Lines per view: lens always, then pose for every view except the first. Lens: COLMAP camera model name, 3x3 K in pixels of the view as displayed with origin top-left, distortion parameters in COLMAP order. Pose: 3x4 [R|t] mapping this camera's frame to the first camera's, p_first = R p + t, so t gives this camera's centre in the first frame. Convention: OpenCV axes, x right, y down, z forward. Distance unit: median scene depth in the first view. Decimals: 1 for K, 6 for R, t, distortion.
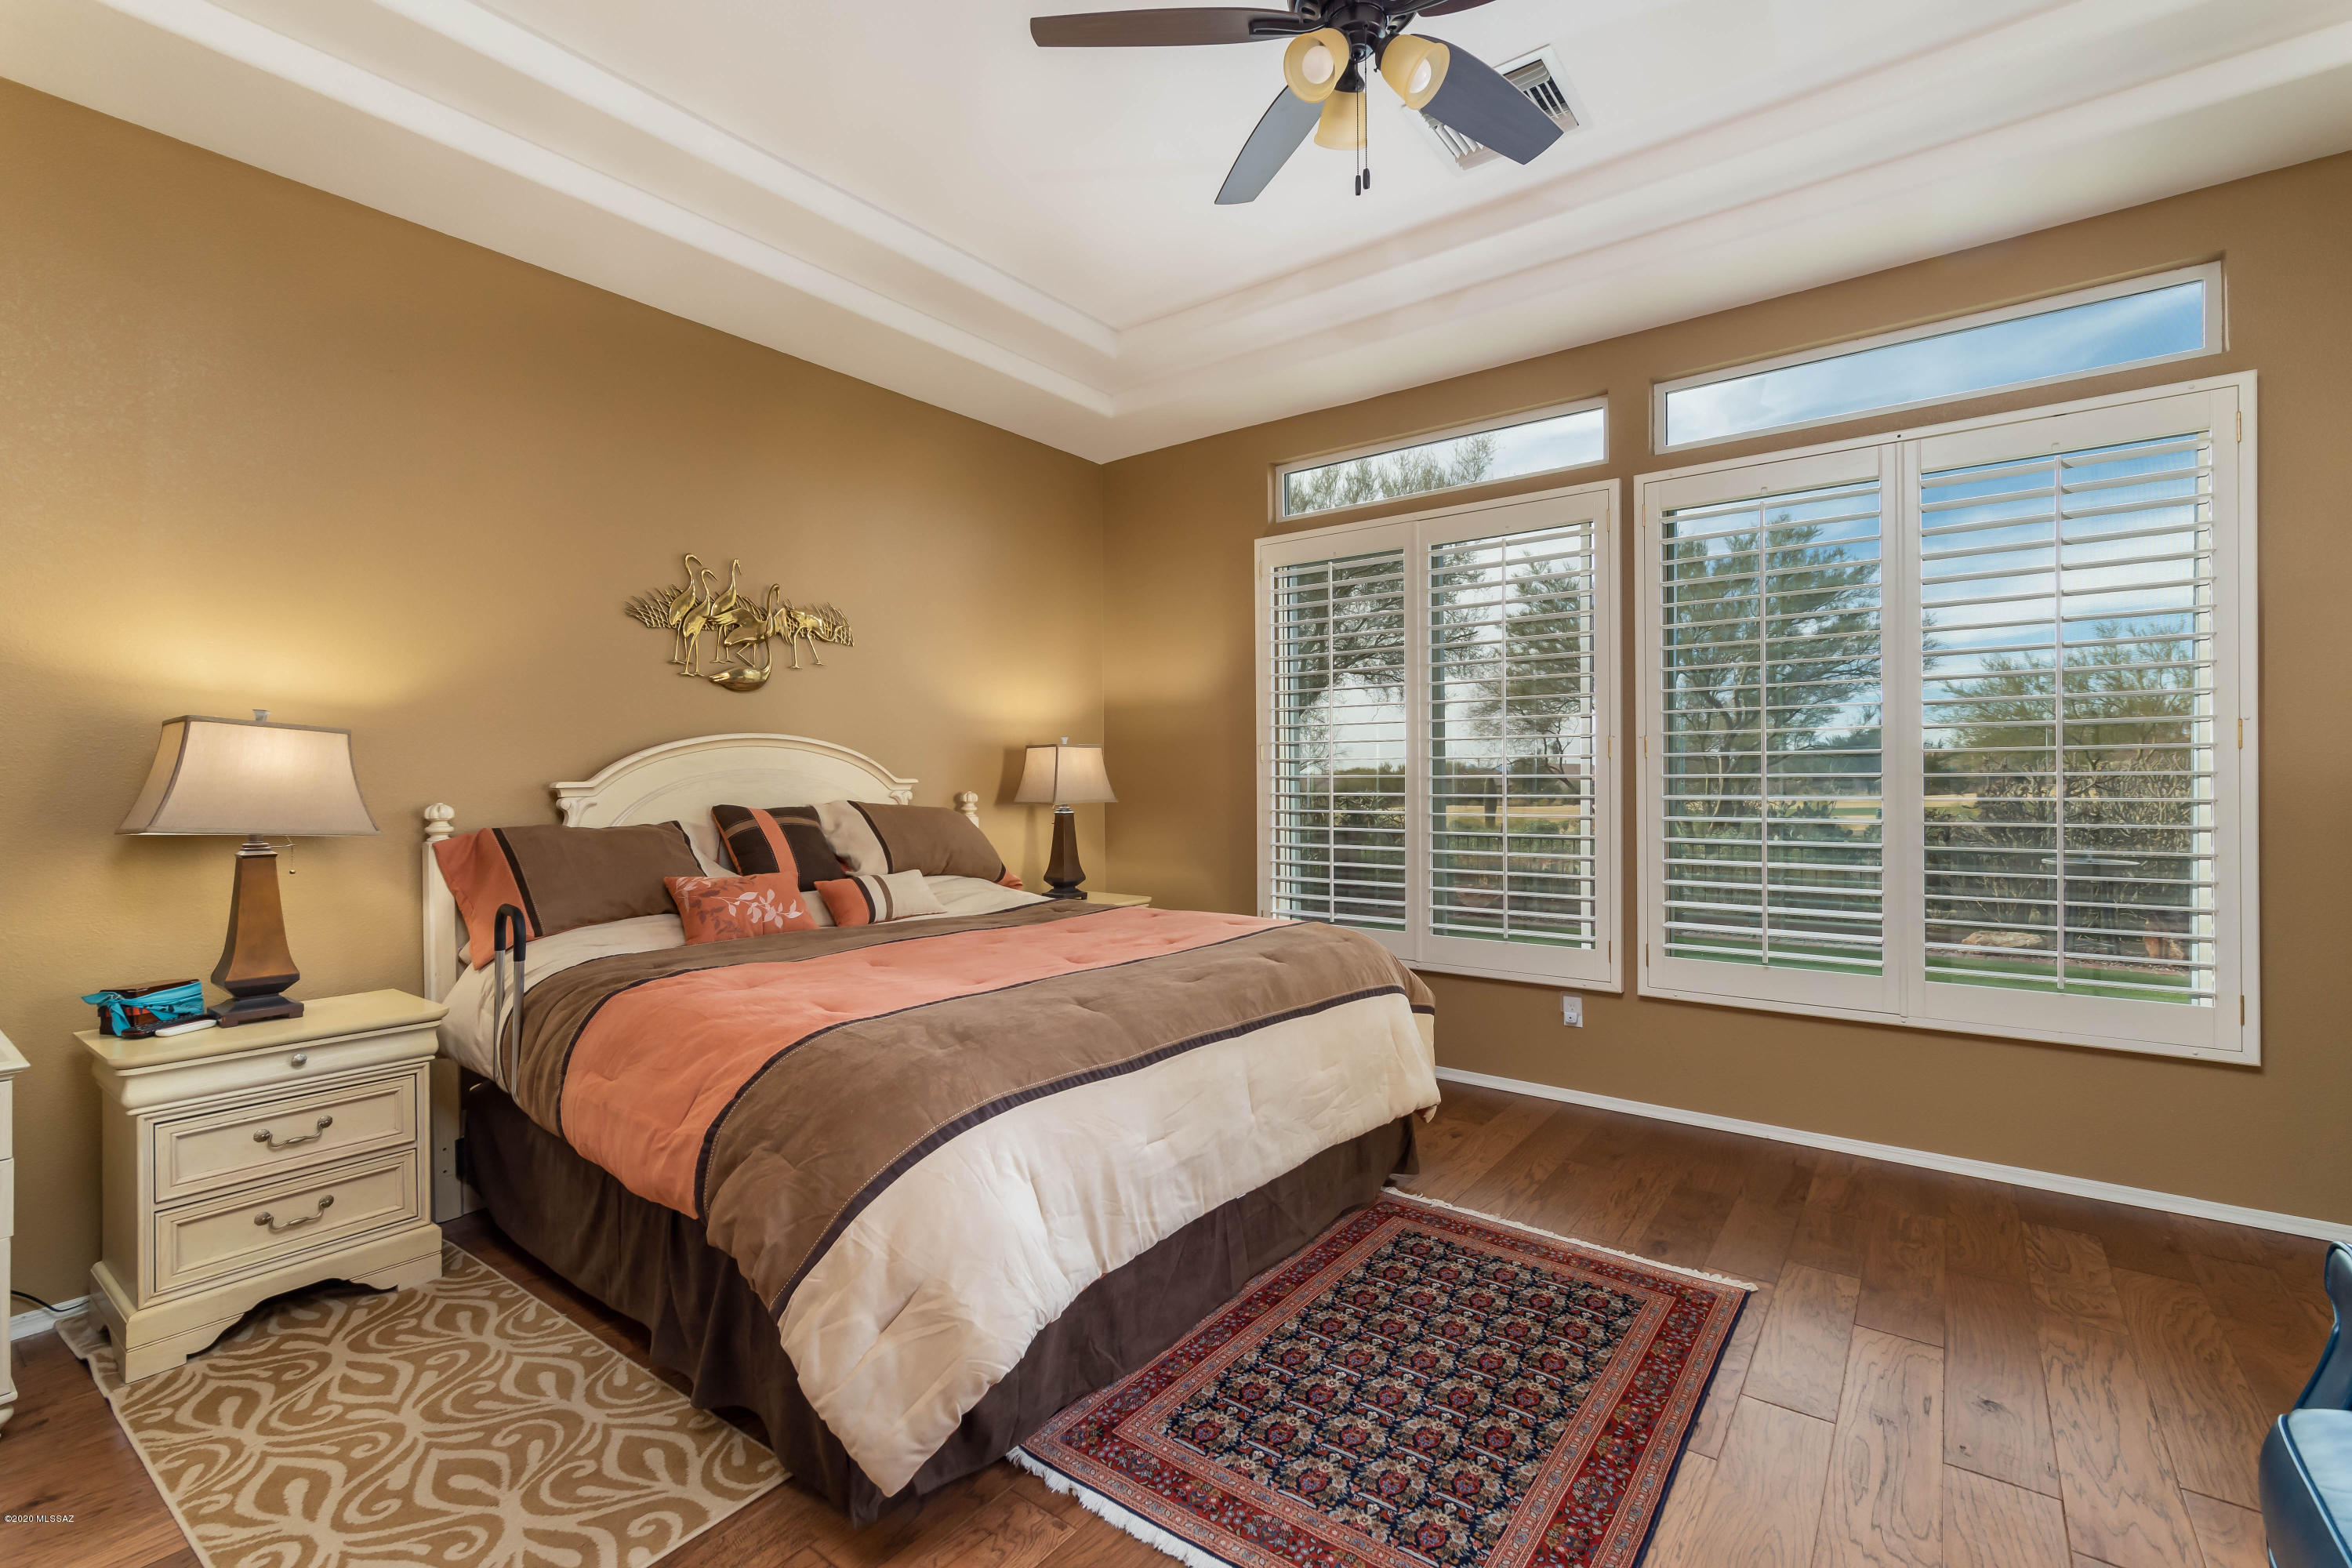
lens RADIAL K [[1023.7, 0, 1182.8], [0, 1023.7, 780.7], [0, 0, 1]] dist [-0.004776, 0.001460]
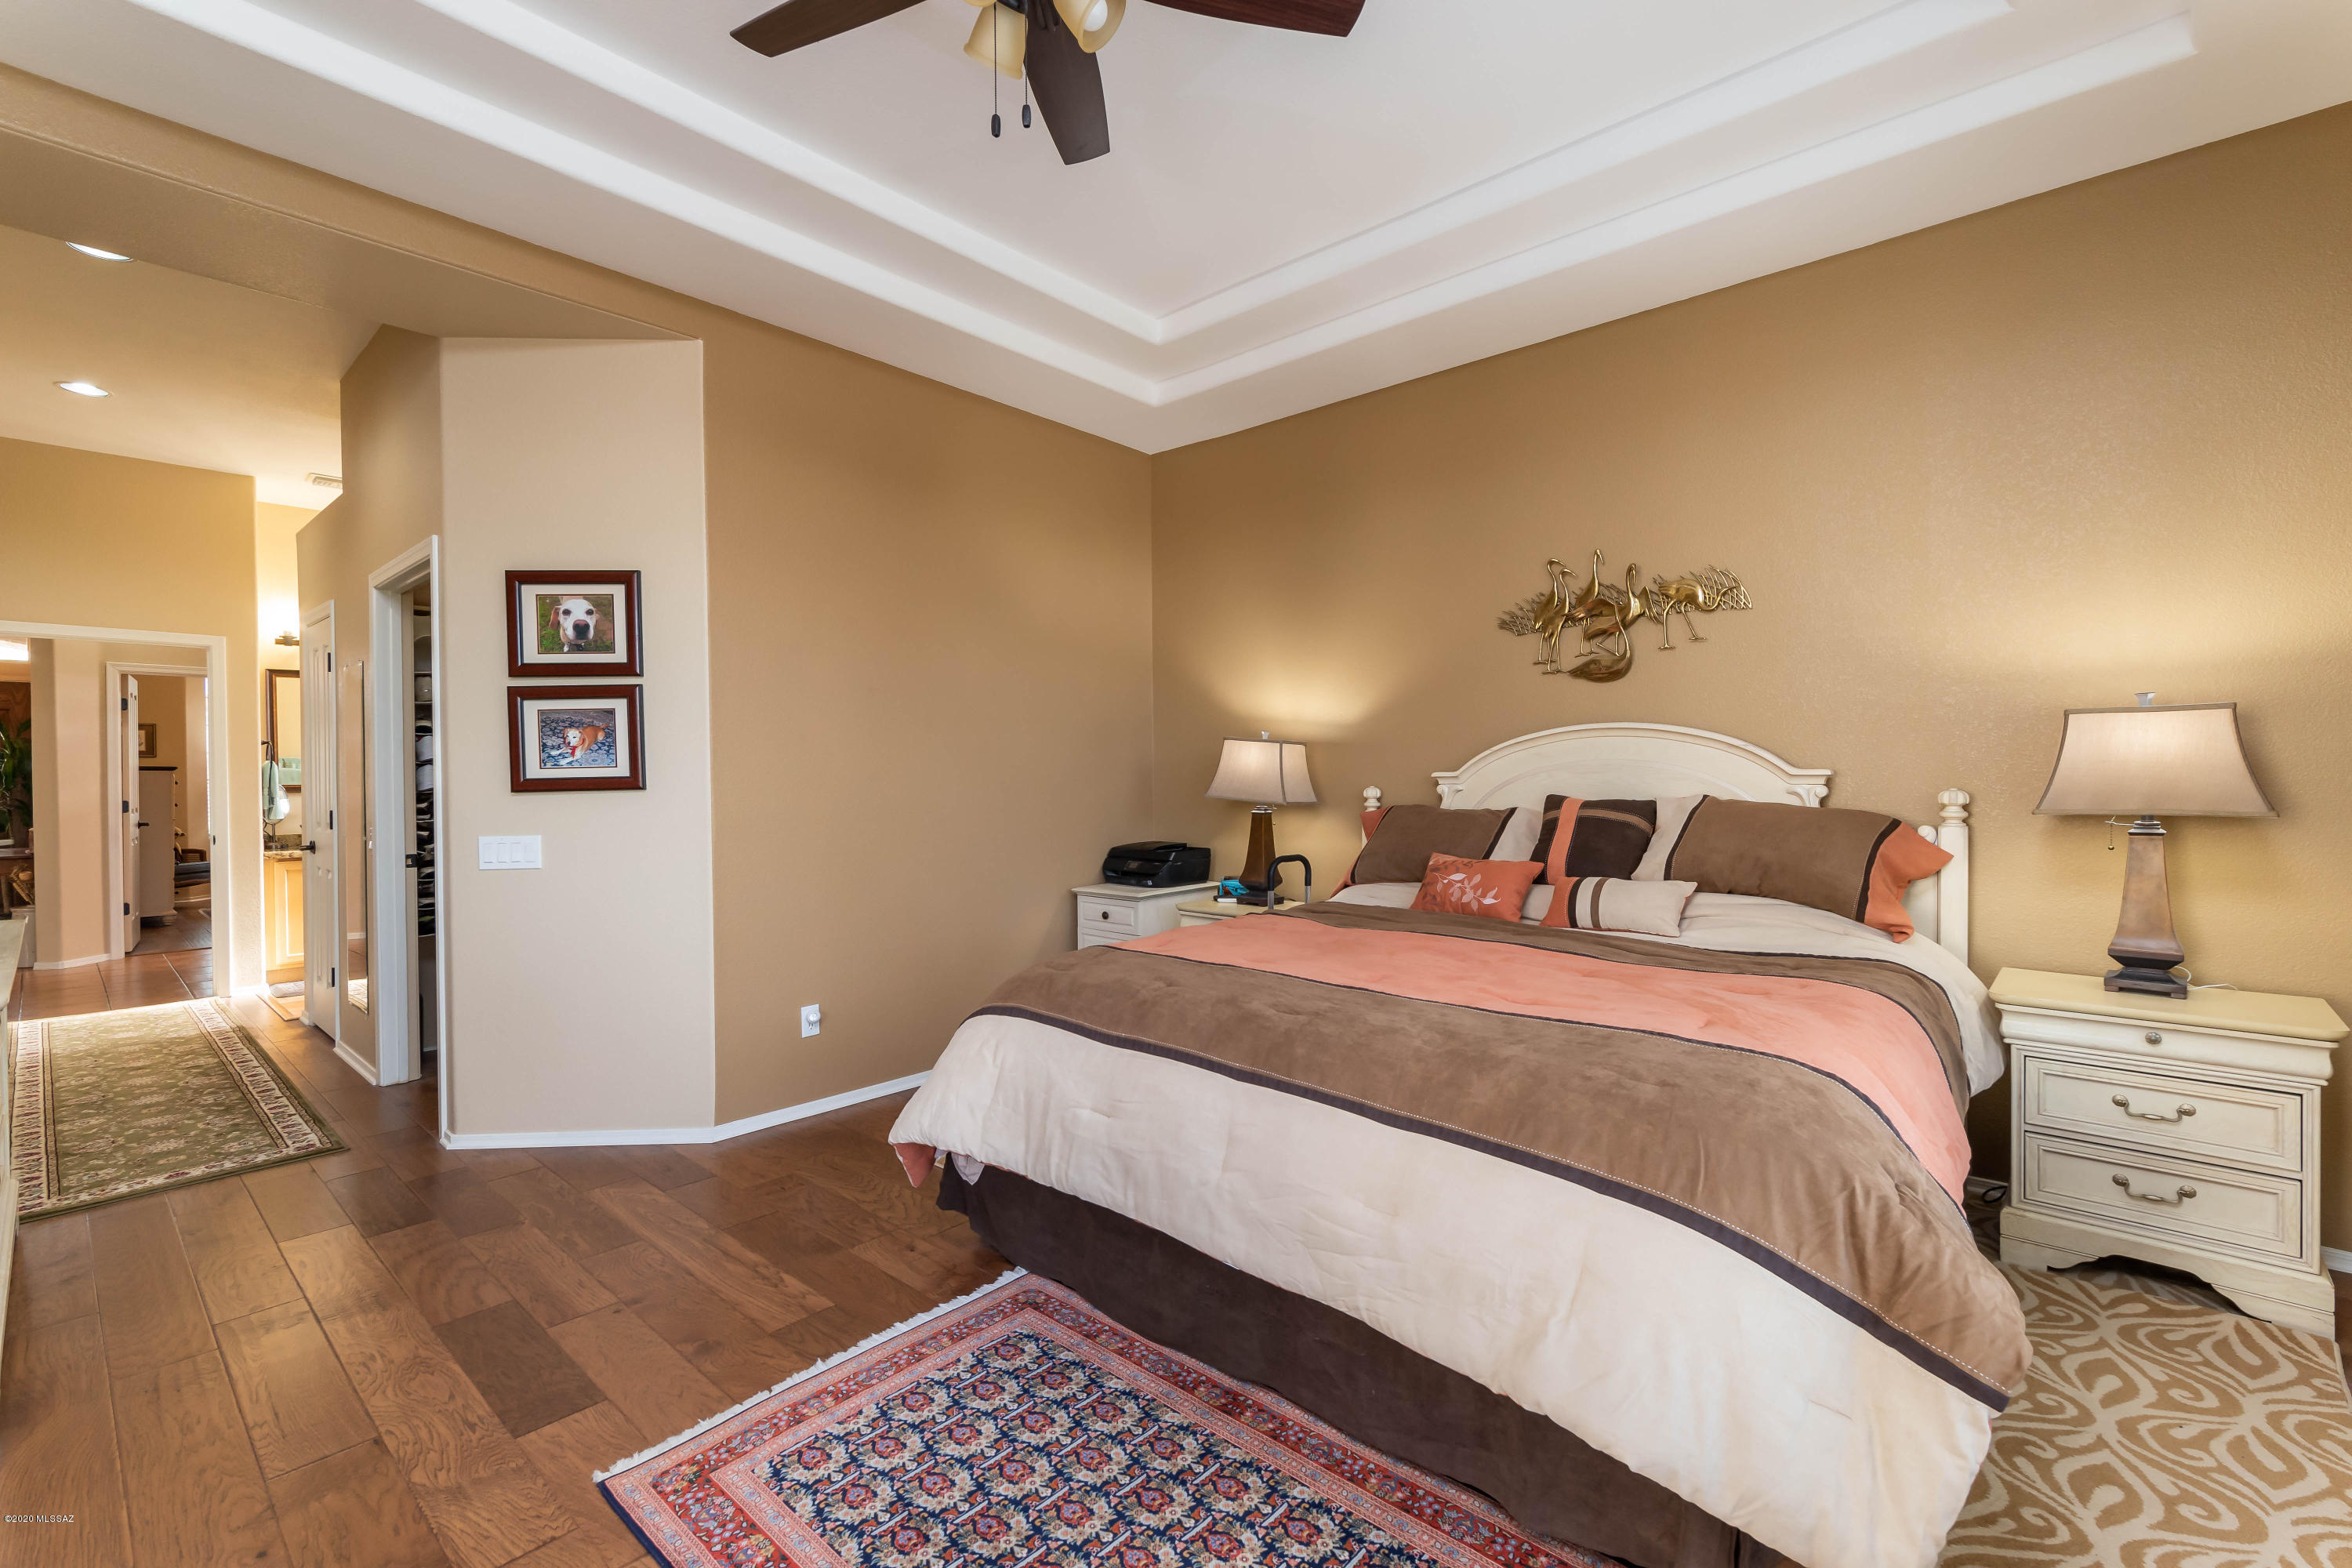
lens RADIAL K [[1023.7, 0, 1179.4], [0, 1023.7, 780.1], [0, 0, 1]] dist [-0.004776, 0.001460]
pose [[-0.083450, 0.012836, -0.996429, 0.691036], [0.001595, 0.999917, 0.012748, -0.005872], [0.996511, -0.000525, -0.083464, 0.786837]]
